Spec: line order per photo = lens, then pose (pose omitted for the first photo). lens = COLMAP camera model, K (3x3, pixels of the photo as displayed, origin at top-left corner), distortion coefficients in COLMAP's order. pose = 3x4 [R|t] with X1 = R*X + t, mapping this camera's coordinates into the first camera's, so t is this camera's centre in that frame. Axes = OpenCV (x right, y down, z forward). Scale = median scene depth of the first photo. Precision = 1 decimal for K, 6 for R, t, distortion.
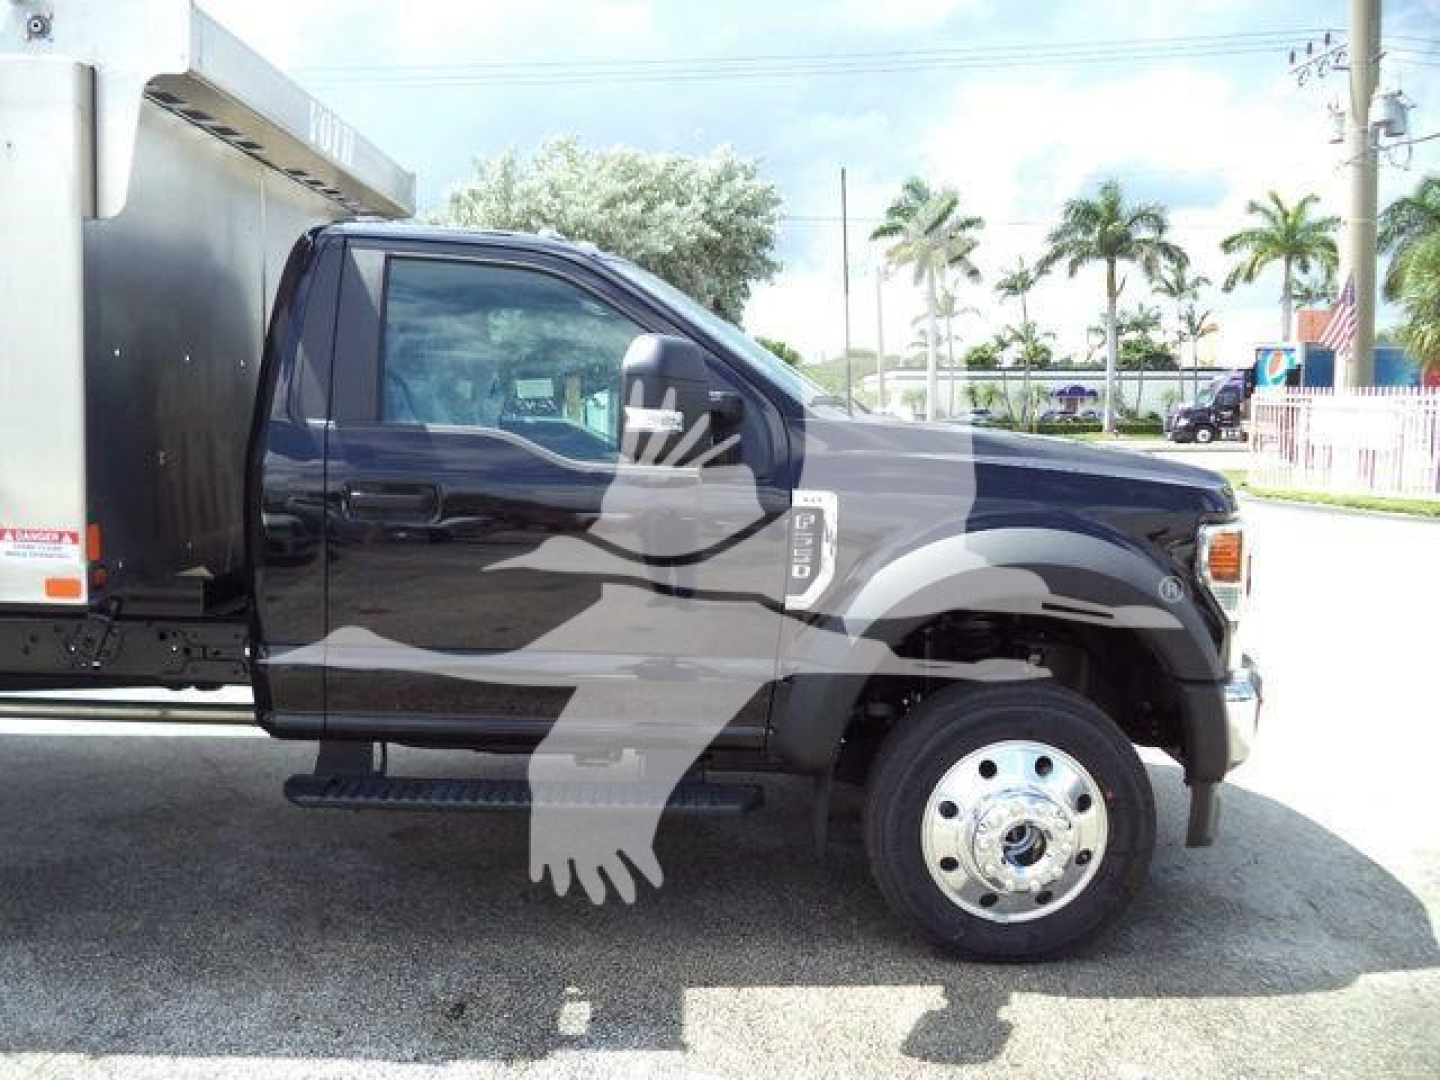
lens RADIAL K [[1170.6, 0, 735.7], [0, 1170.6, 538.0], [0, 0, 1]] dist [-0.008933, -0.006446]
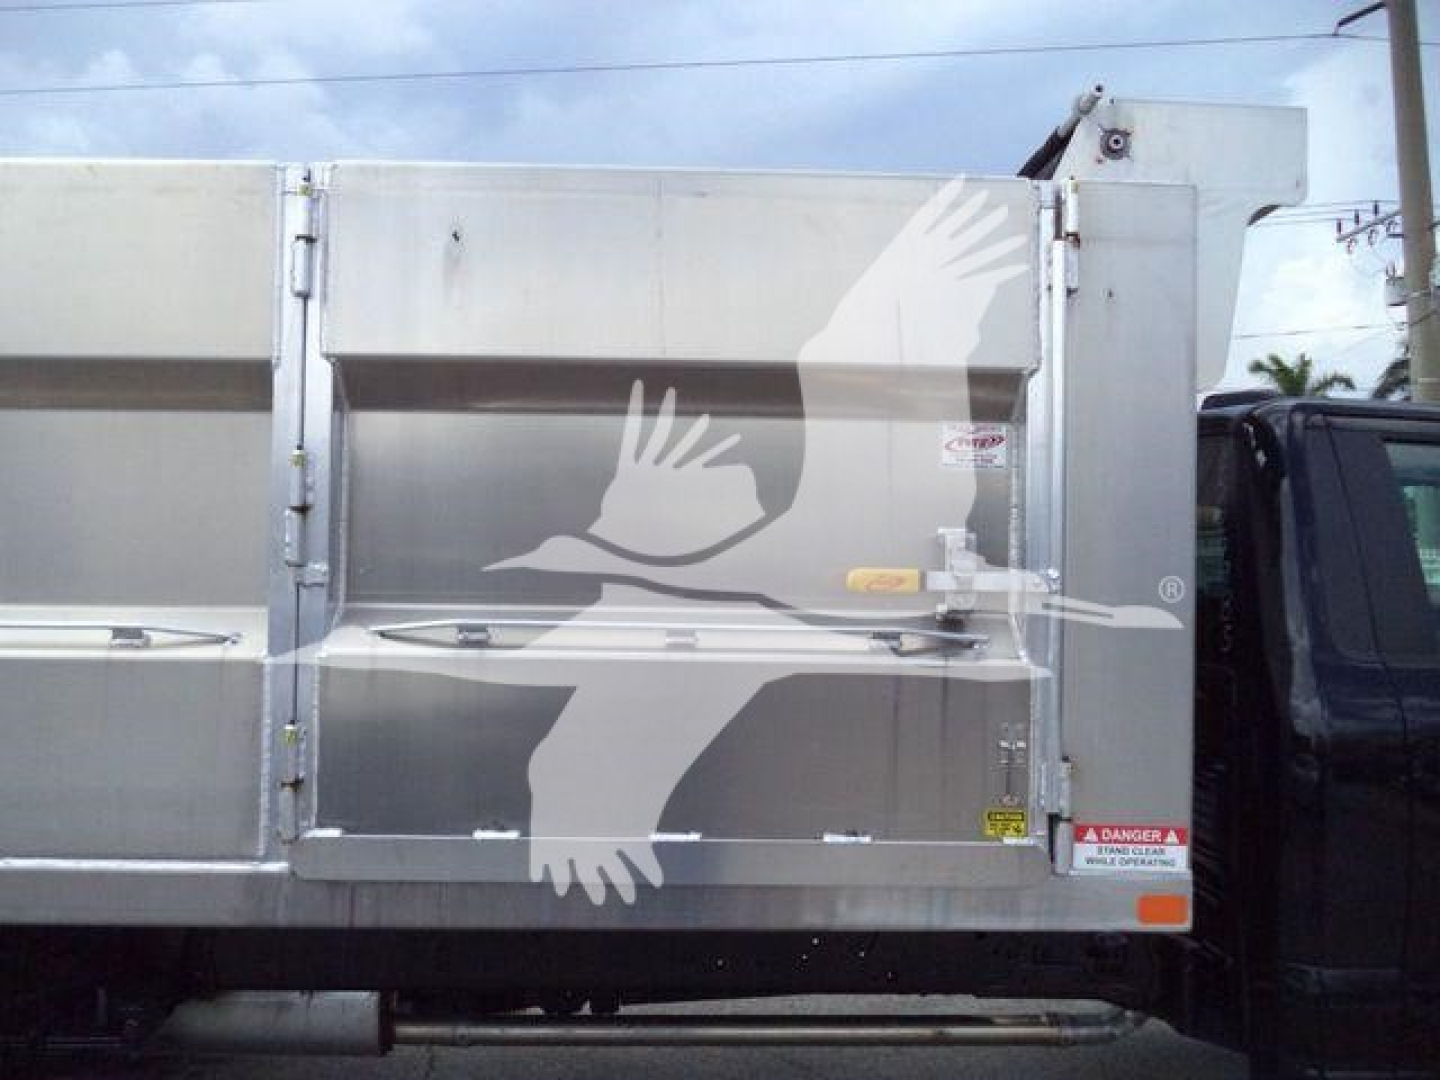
lens RADIAL K [[1170.6, 0, 735.7], [0, 1170.6, 538.0], [0, 0, 1]] dist [-0.008933, -0.006446]
pose [[0.999553, -0.013401, 0.026734, -0.047905], [0.016904, 0.990643, -0.135431, -0.004887], [-0.024669, 0.135823, 0.990426, 0.016139]]
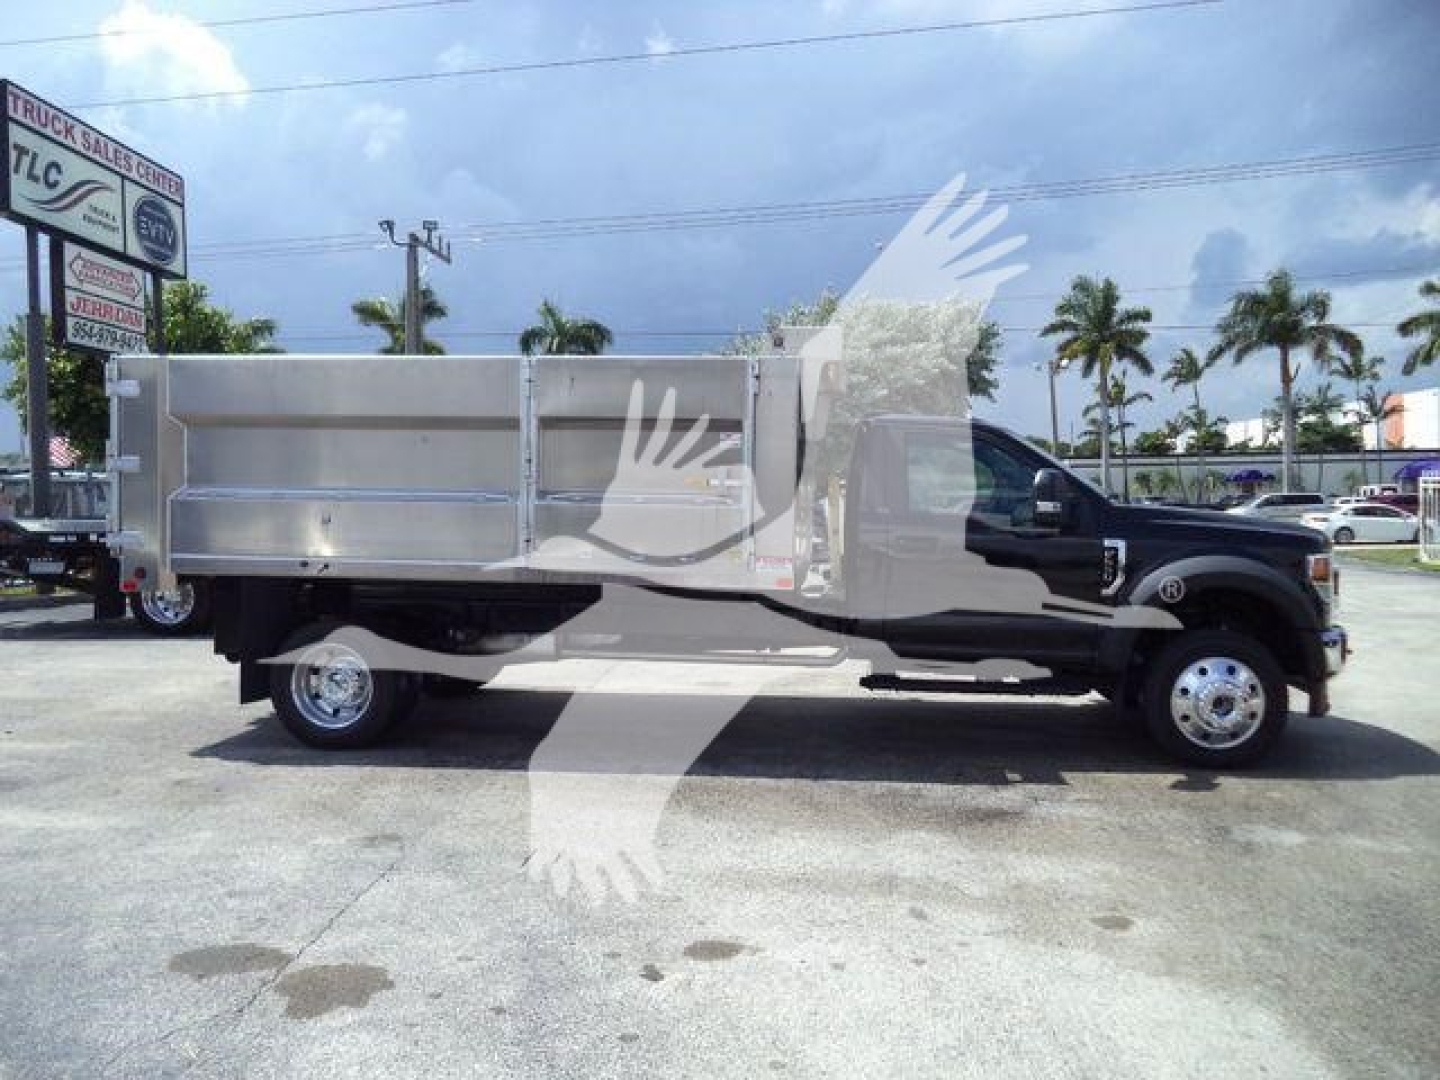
lens RADIAL K [[1191.8, 0, 735.8], [0, 1191.8, 536.5], [0, 0, 1]] dist [-0.012088, -0.007726]
pose [[0.991432, -0.013324, -0.129945, -0.020734], [0.002959, 0.996820, -0.079634, 0.007836], [0.130593, 0.078567, 0.988318, -0.076379]]
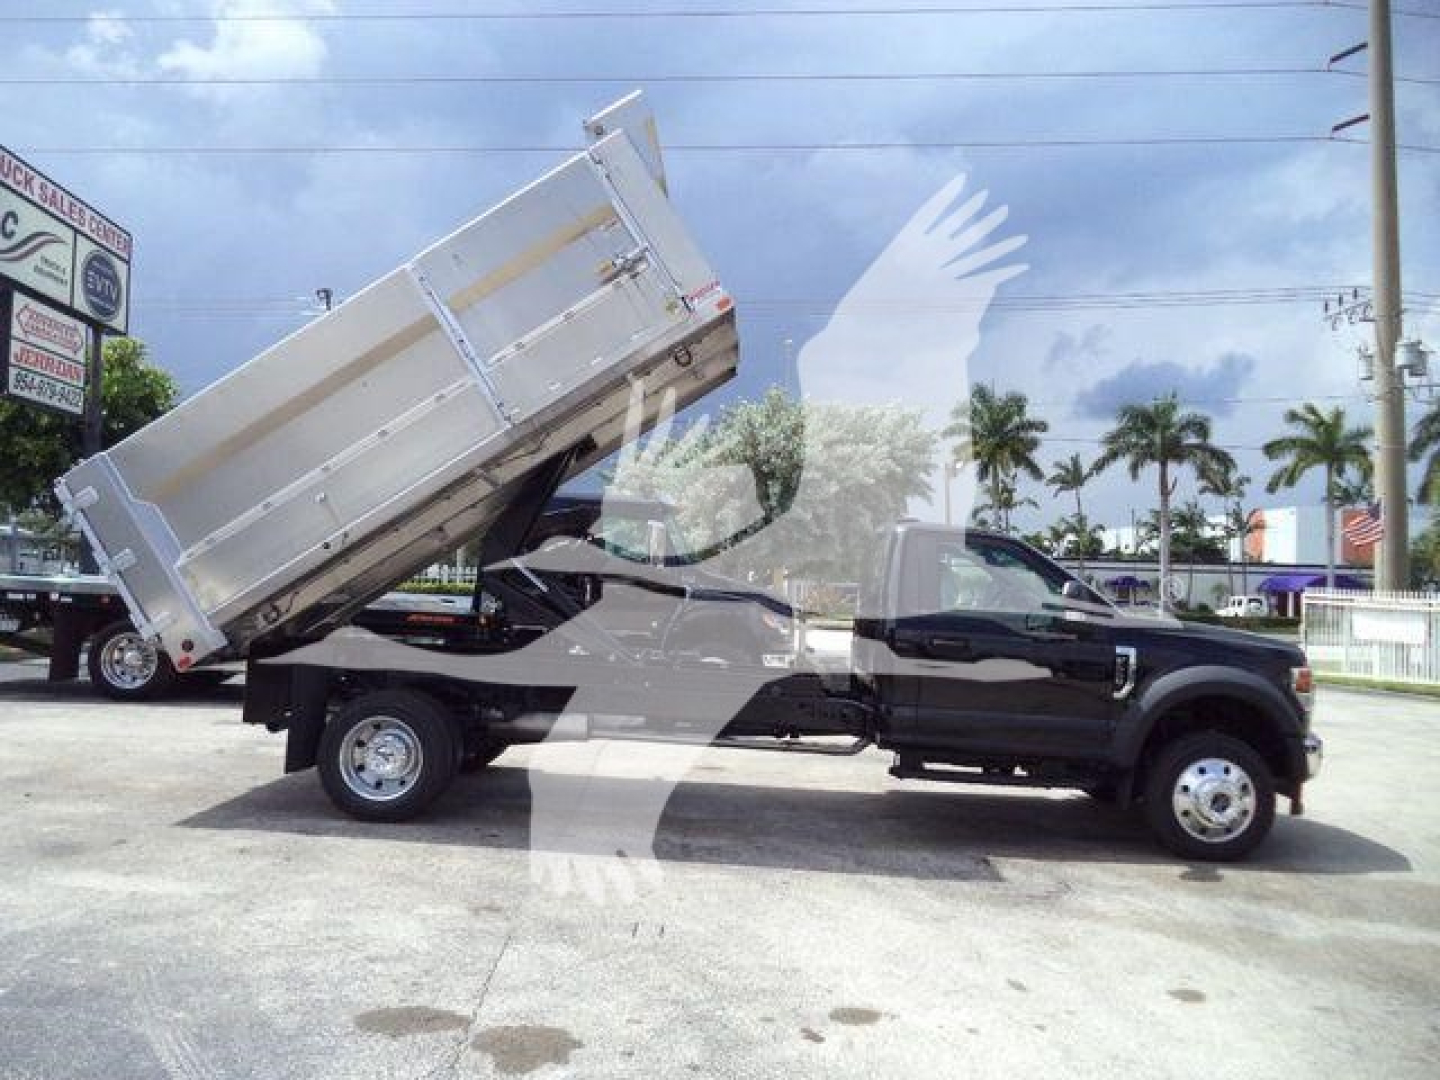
lens RADIAL K [[1191.8, 0, 735.8], [0, 1191.8, 536.5], [0, 0, 1]] dist [-0.012088, -0.007726]
pose [[0.999175, 0.028088, -0.029321, -0.040275], [-0.032194, 0.988081, -0.150530, 0.007823], [0.024743, 0.151350, 0.988171, -0.087228]]
